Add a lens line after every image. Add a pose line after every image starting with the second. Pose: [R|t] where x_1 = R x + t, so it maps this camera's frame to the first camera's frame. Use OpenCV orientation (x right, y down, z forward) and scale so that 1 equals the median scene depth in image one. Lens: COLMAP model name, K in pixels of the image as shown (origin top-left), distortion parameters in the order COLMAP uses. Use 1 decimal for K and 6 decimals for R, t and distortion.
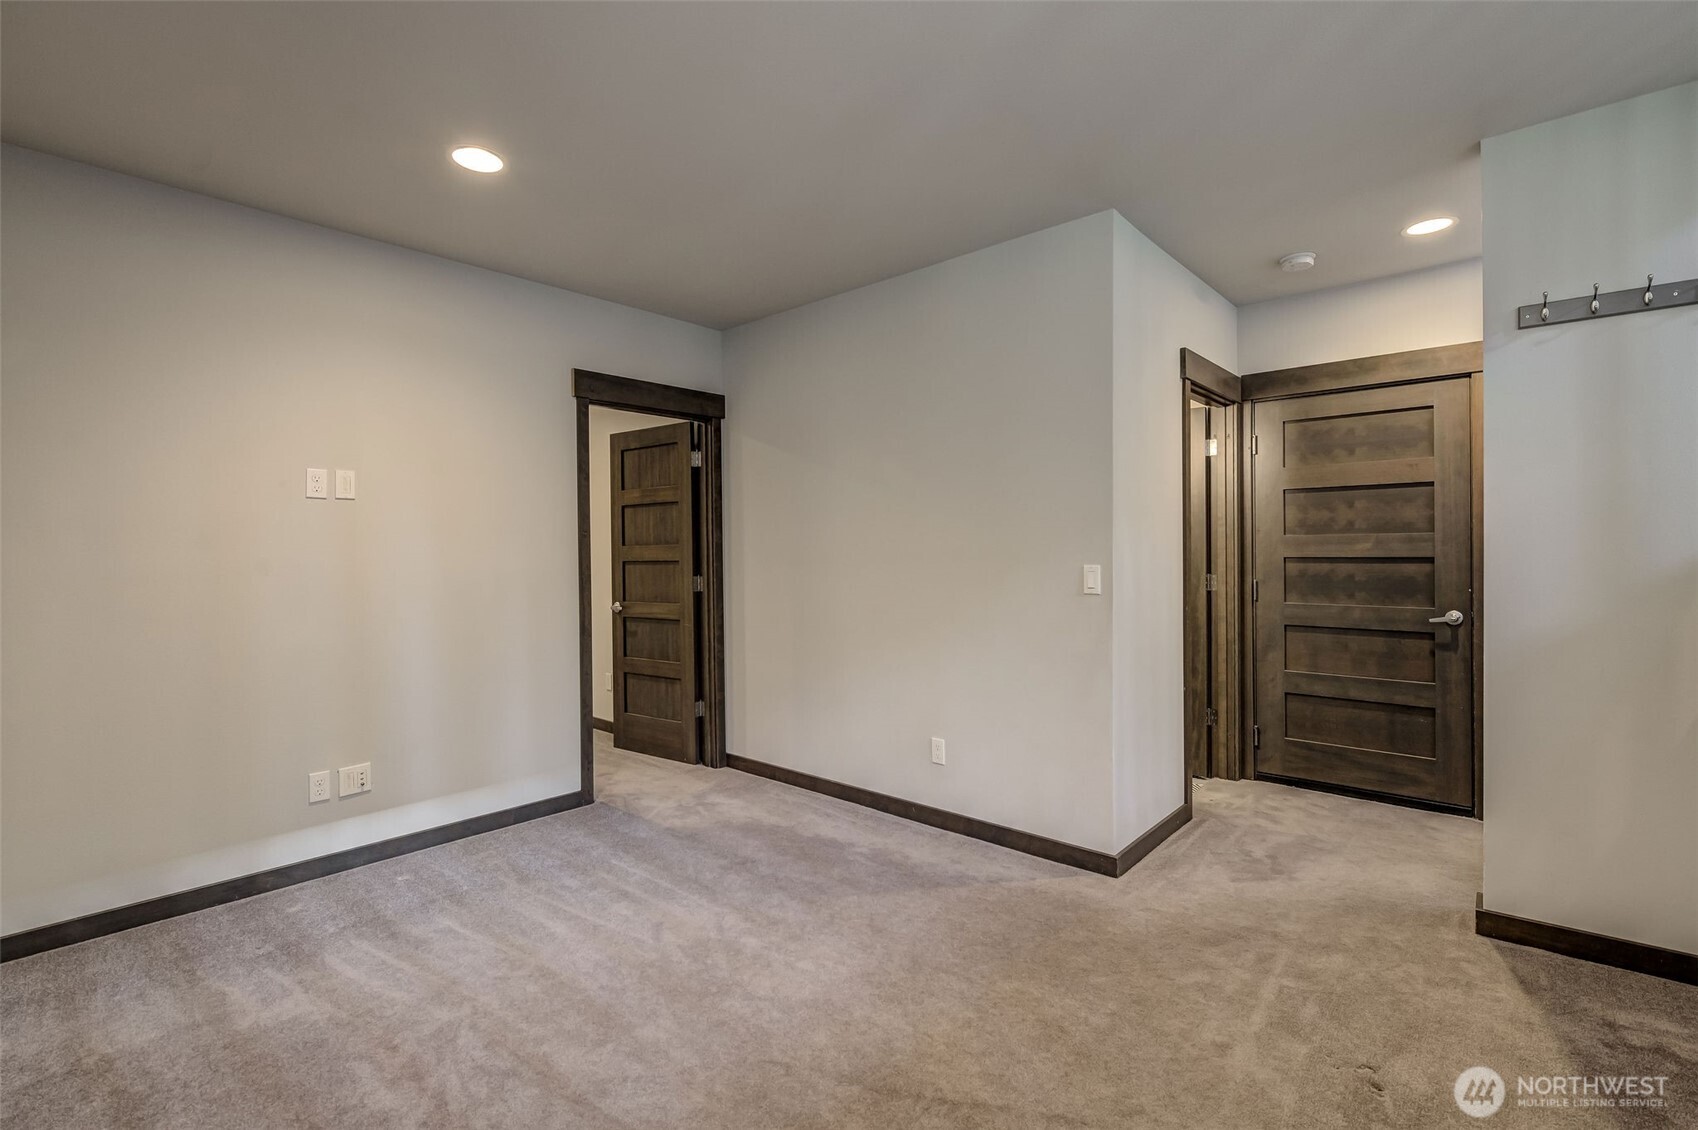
lens RADIAL K [[764.2, 0, 849.2], [0, 764.2, 558.1], [0, 0, 1]] dist [-0.000195, -0.000099]
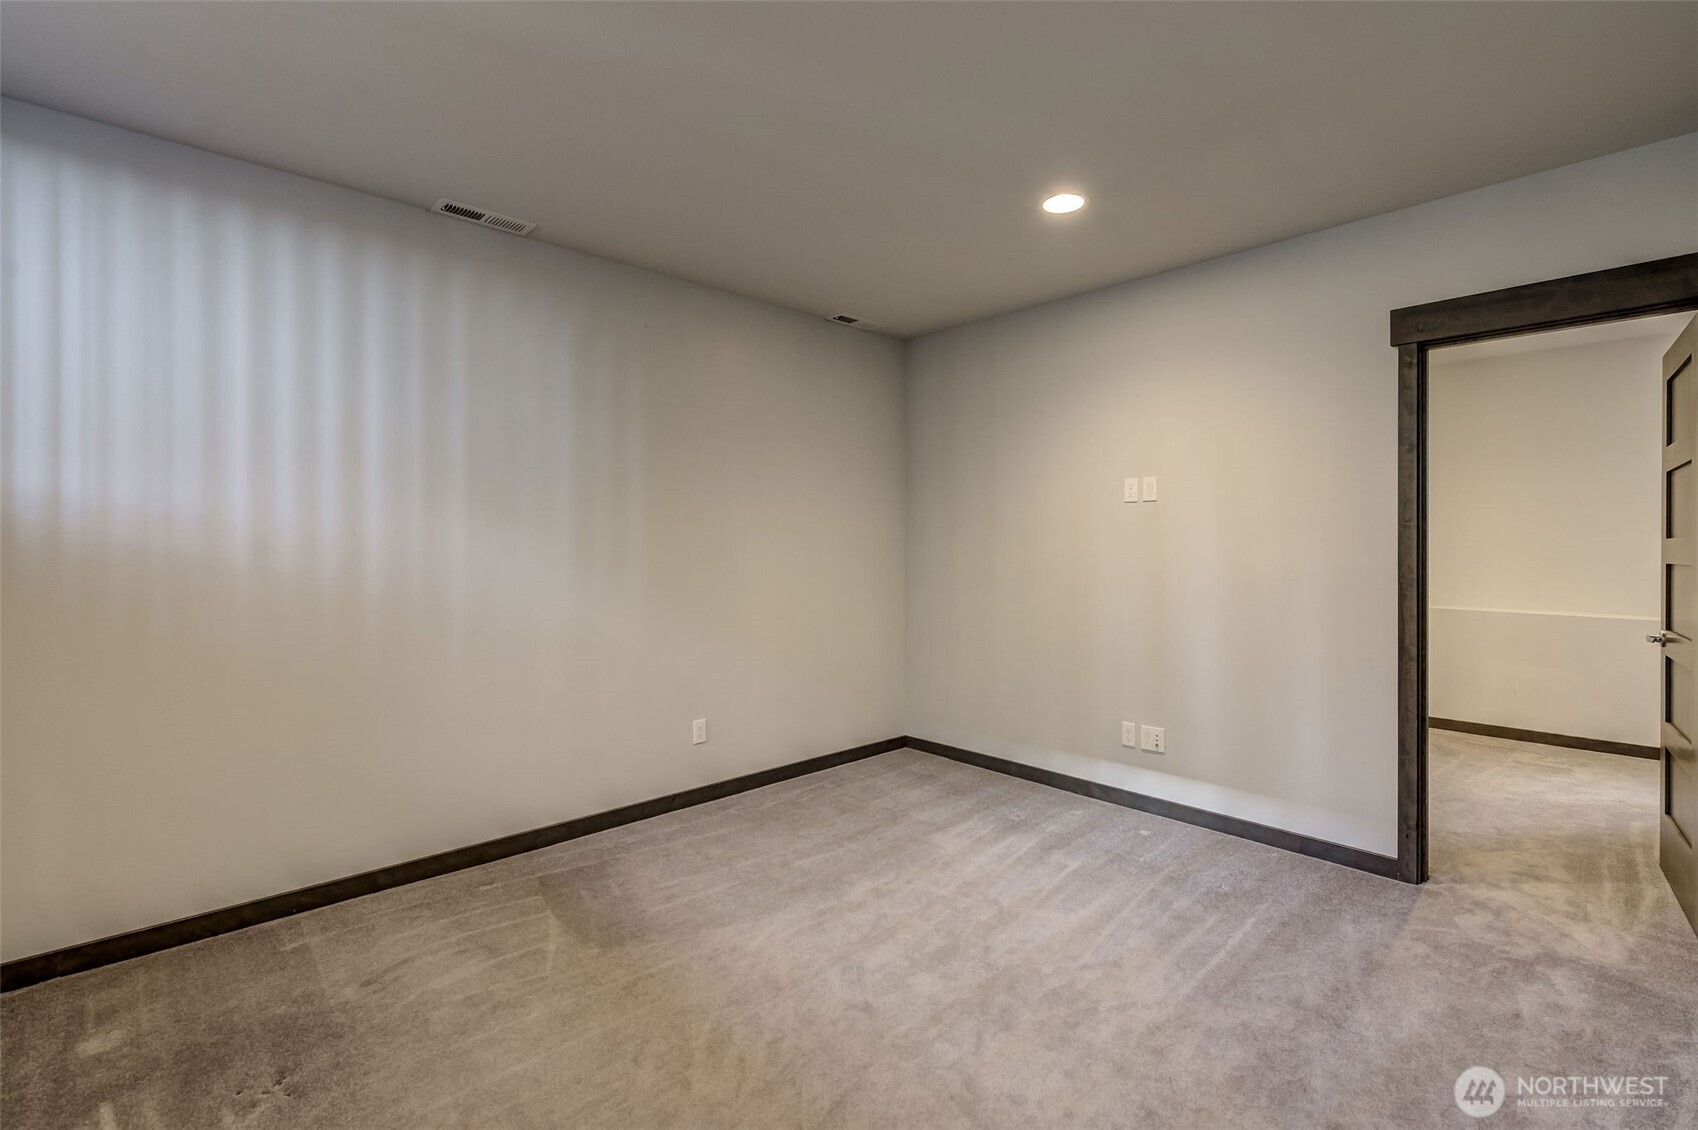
lens RADIAL K [[740.4, 0, 854.4], [0, 740.4, 554.2], [0, 0, 1]] dist [-0.001223, -0.000507]
pose [[-0.067754, 0.021821, -0.997463, 0.522776], [-0.010443, 0.999691, 0.022580, -0.016366], [0.997647, 0.011947, -0.067505, 0.622143]]
